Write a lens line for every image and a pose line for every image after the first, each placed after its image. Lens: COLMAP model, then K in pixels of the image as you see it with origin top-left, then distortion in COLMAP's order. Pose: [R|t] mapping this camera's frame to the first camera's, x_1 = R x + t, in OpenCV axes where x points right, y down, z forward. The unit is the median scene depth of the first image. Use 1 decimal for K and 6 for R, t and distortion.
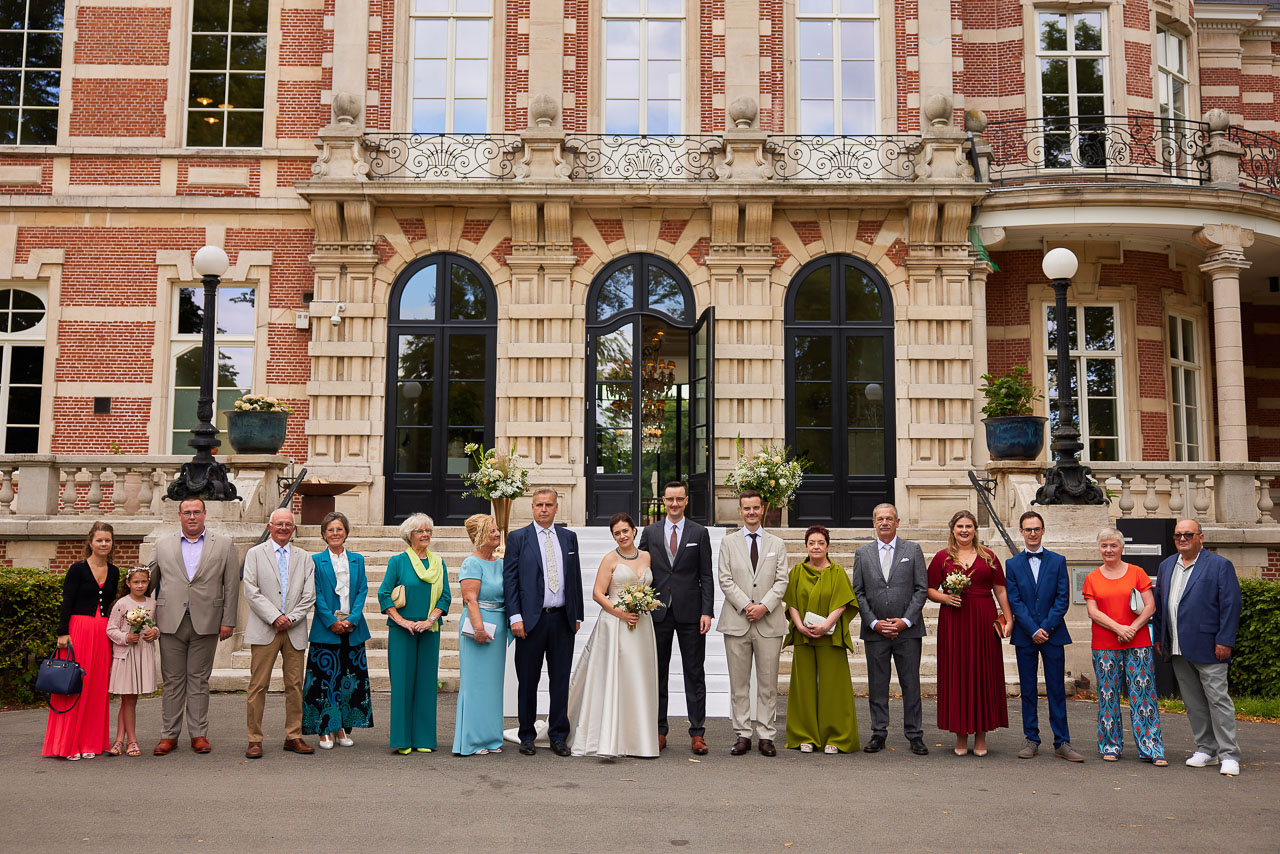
lens RADIAL K [[1071.3, 0, 640.0], [0, 1071.3, 427.0], [0, 0, 1]] dist [-0.009600, 0.004917]
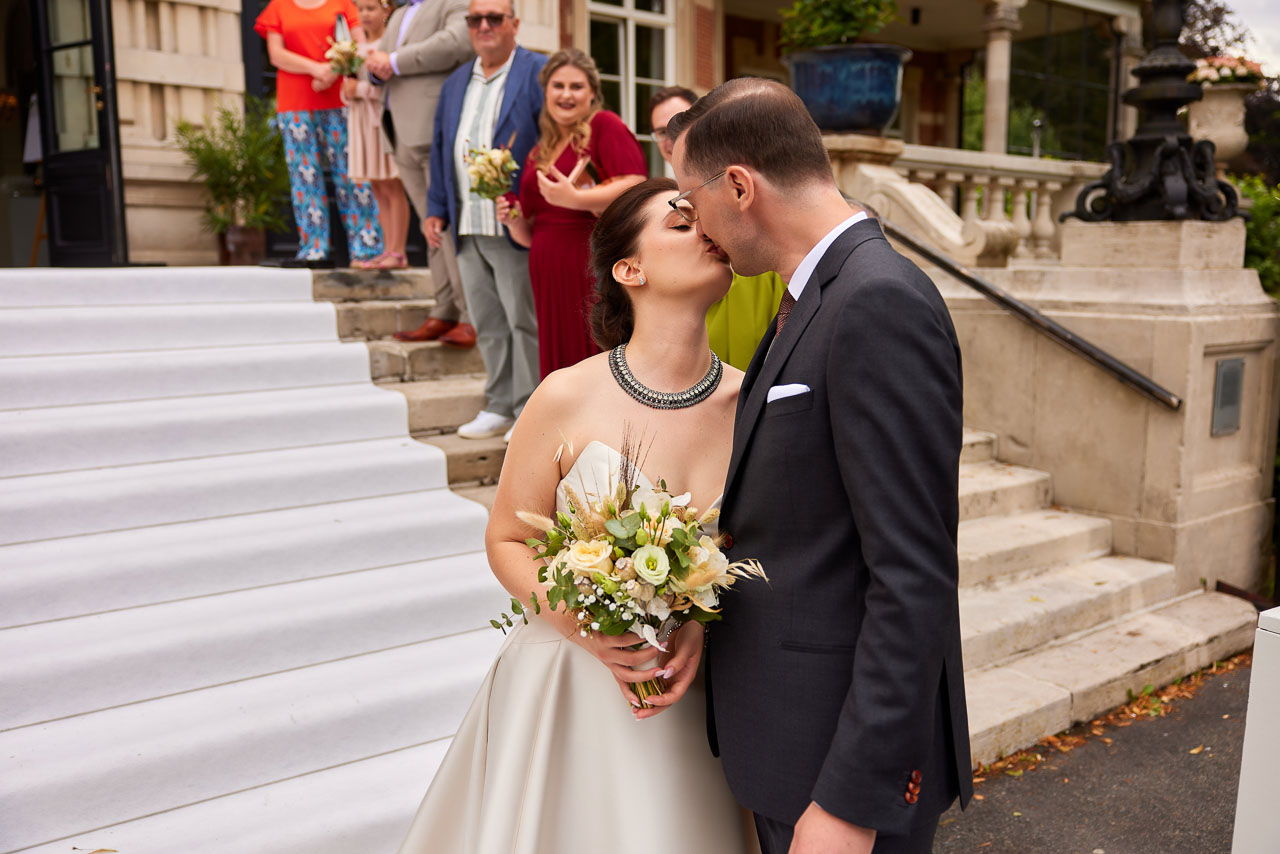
lens RADIAL K [[1071.3, 0, 640.0], [0, 1071.3, 427.0], [0, 0, 1]] dist [-0.009600, 0.004917]
pose [[0.786362, -0.097931, 0.609954, -0.045936], [-0.055314, 0.972228, 0.227407, 0.039097], [-0.615284, -0.212563, 0.759106, 0.449892]]
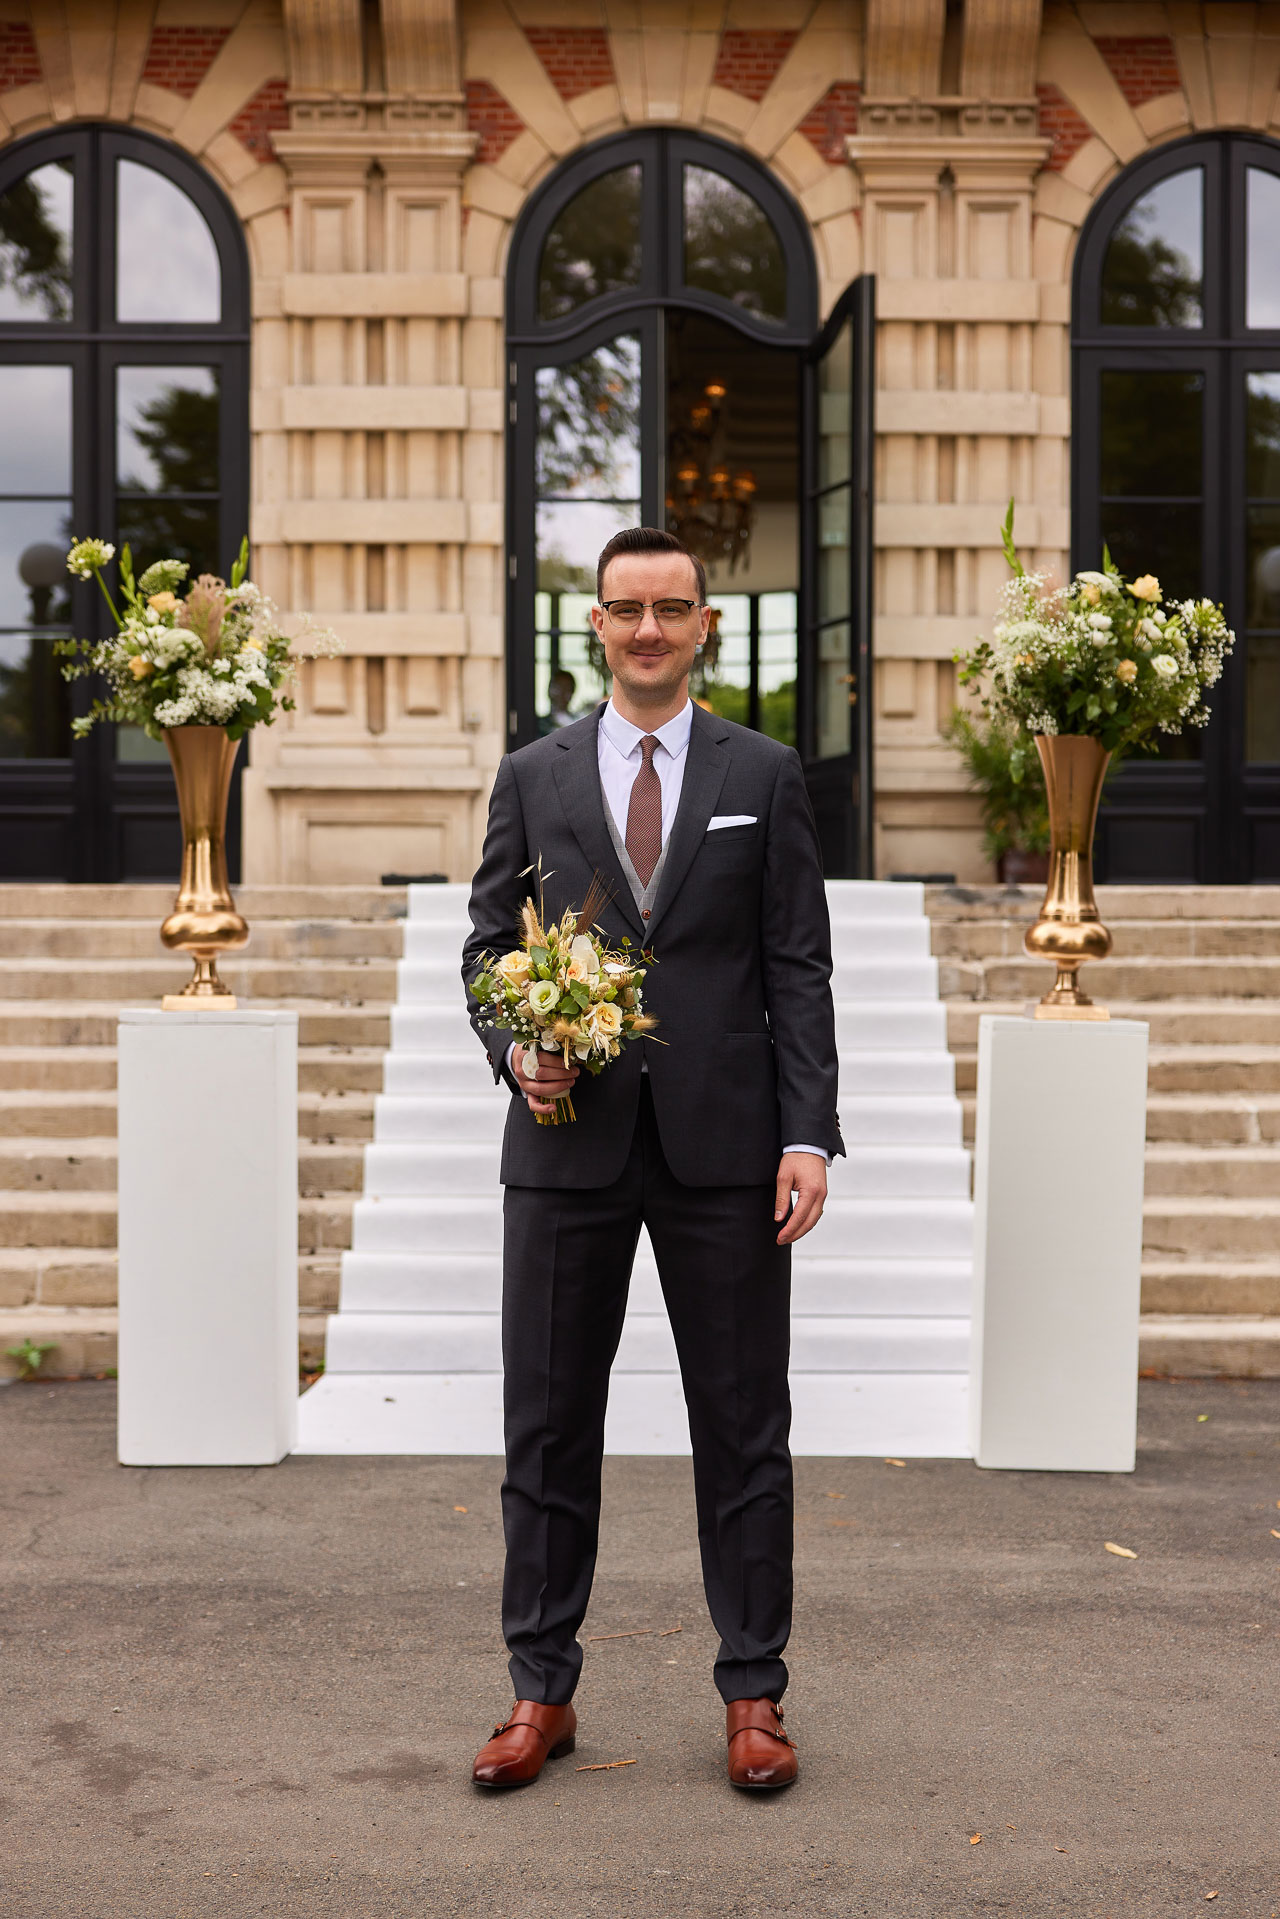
lens RADIAL K [[2594.7, 0, 731.3], [0, 2594.7, 965.0], [0, 0, 1]] dist [0.027411, -0.007825]
pose [[0.999564, -0.003535, 0.029305, -0.002530], [0.000795, 0.995664, 0.093015, 0.030387], [-0.029507, -0.092951, 0.995233, 0.134738]]
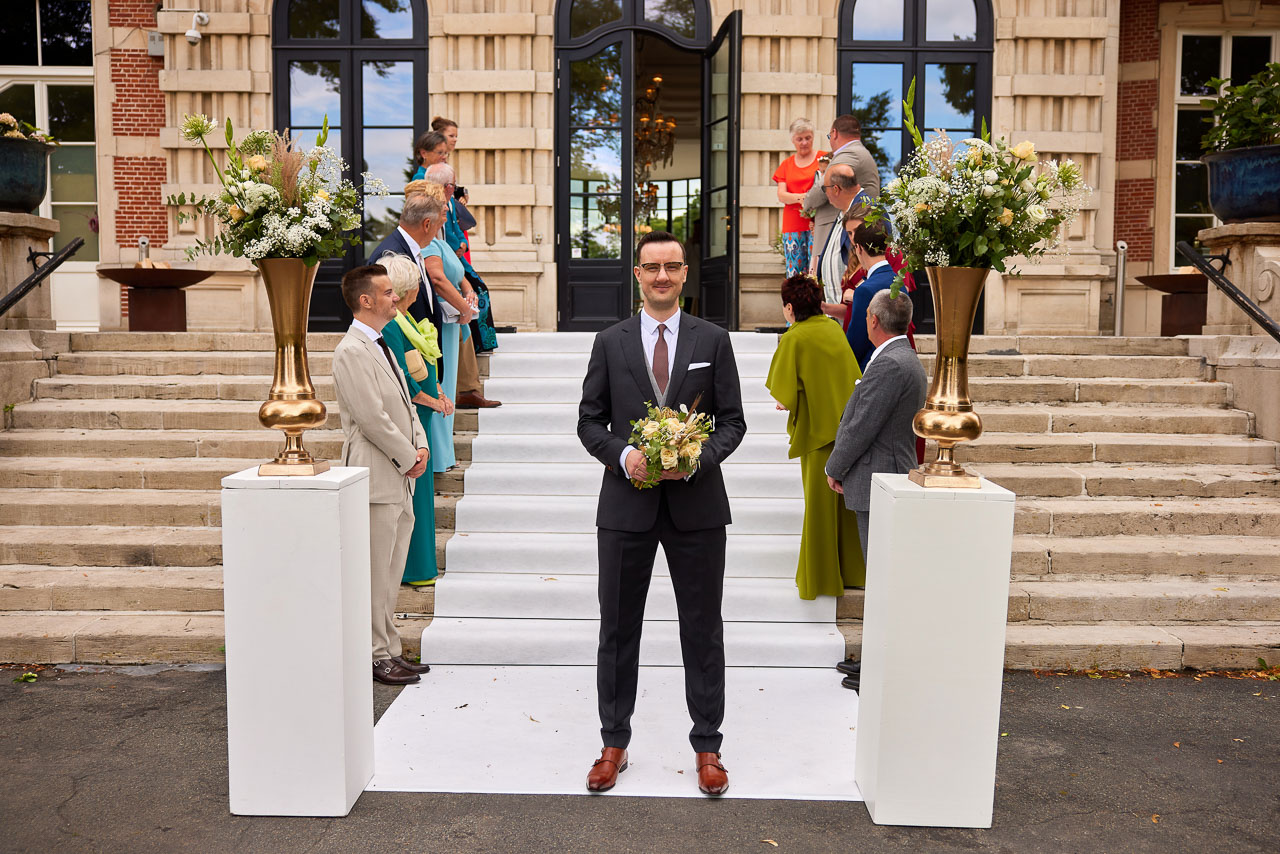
lens RADIAL K [[1045.7, 0, 640.0], [0, 1045.7, 427.0], [0, 0, 1]] dist [-0.039667, 0.002530]
pose [[0.999934, -0.001971, 0.011303, -0.003018], [-0.000118, 0.983324, 0.181863, 0.026957], [-0.011473, -0.181852, 0.983259, 0.288982]]
